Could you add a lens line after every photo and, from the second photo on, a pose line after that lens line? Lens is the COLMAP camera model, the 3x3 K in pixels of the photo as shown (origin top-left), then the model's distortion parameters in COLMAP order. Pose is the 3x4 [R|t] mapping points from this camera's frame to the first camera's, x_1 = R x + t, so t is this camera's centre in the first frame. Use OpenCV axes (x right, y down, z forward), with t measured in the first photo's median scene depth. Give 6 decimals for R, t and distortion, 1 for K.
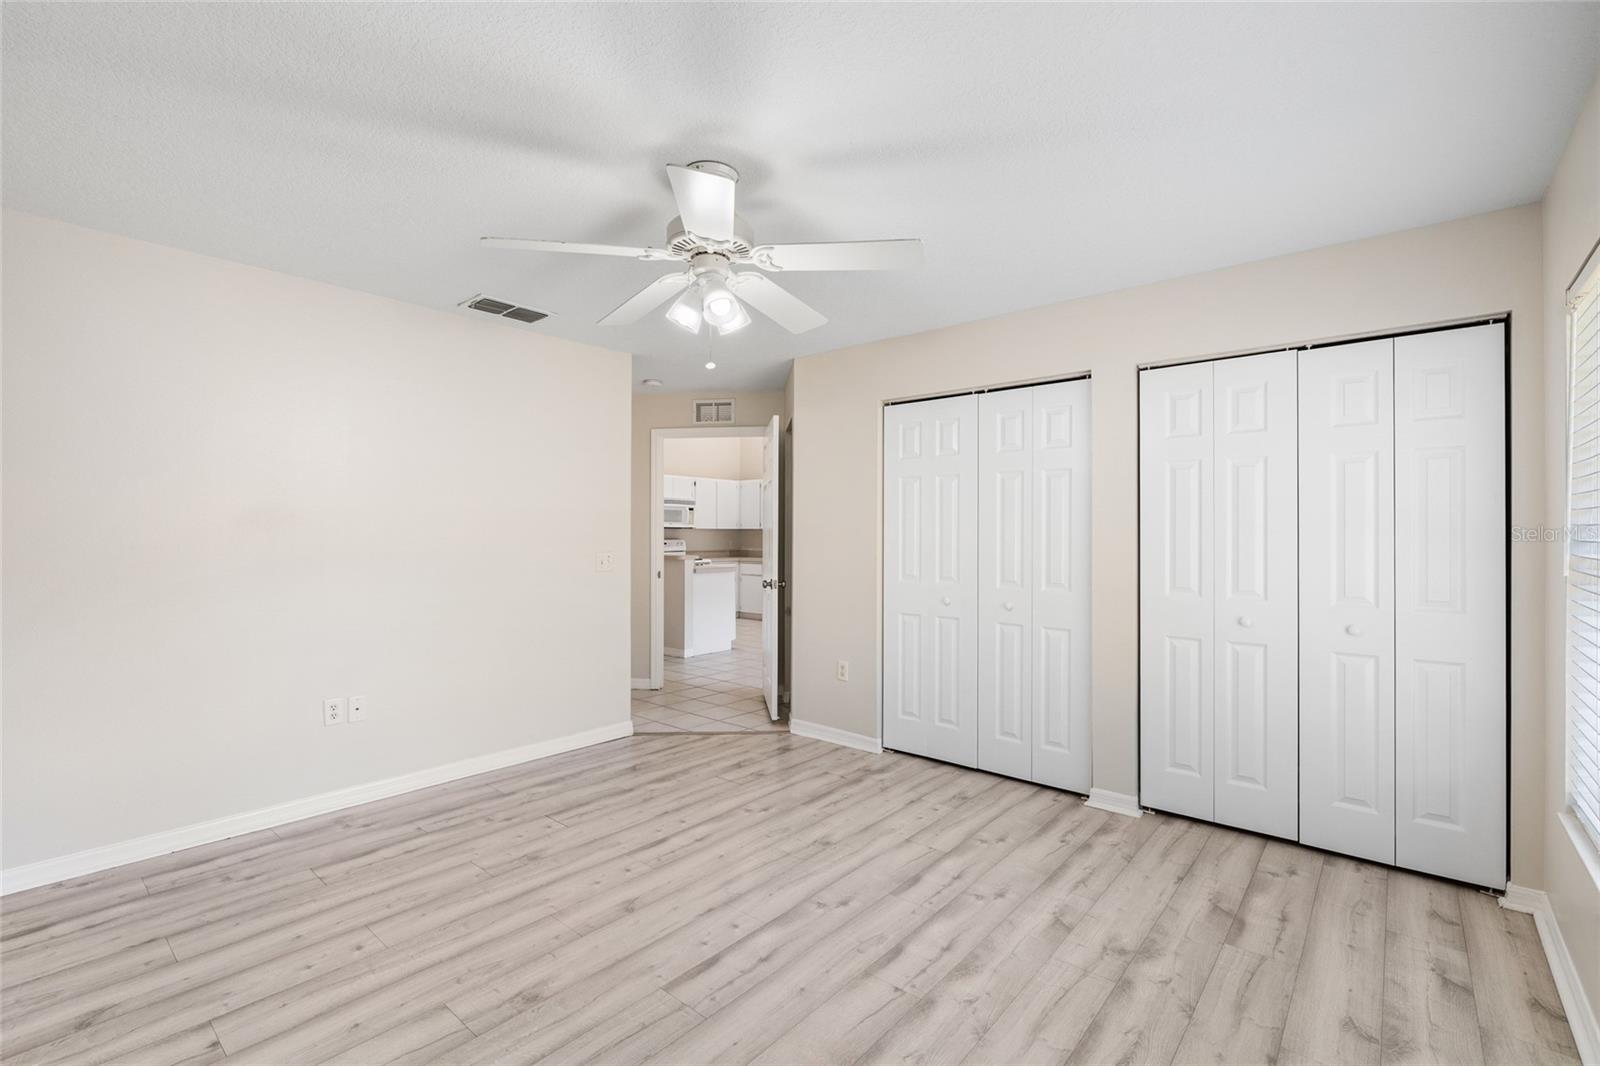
lens RADIAL K [[719.4, 0, 803.4], [0, 719.4, 529.0], [0, 0, 1]] dist [0.002267, 0.000366]
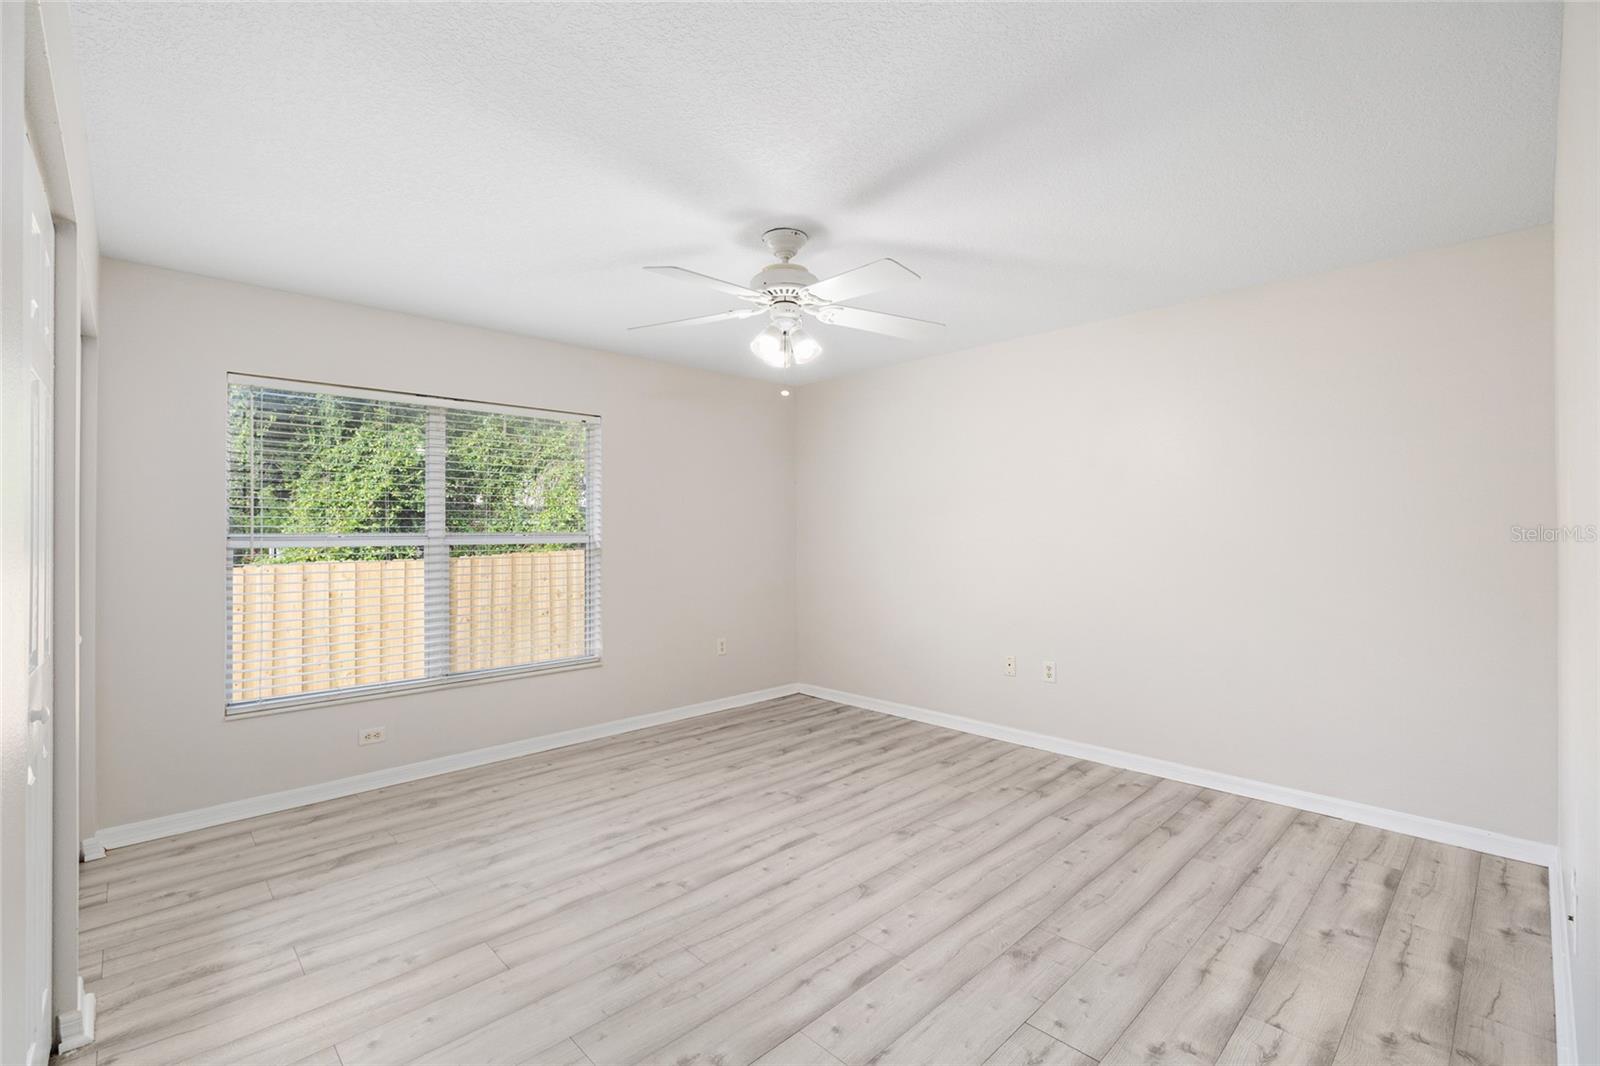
lens RADIAL K [[719.4, 0, 803.4], [0, 719.4, 529.0], [0, 0, 1]] dist [0.002267, 0.000366]
pose [[-0.995089, 0.003755, 0.098916, -0.267732], [0.002795, 0.999948, -0.009841, 0.016092], [-0.098947, -0.009516, -0.995047, 2.119874]]
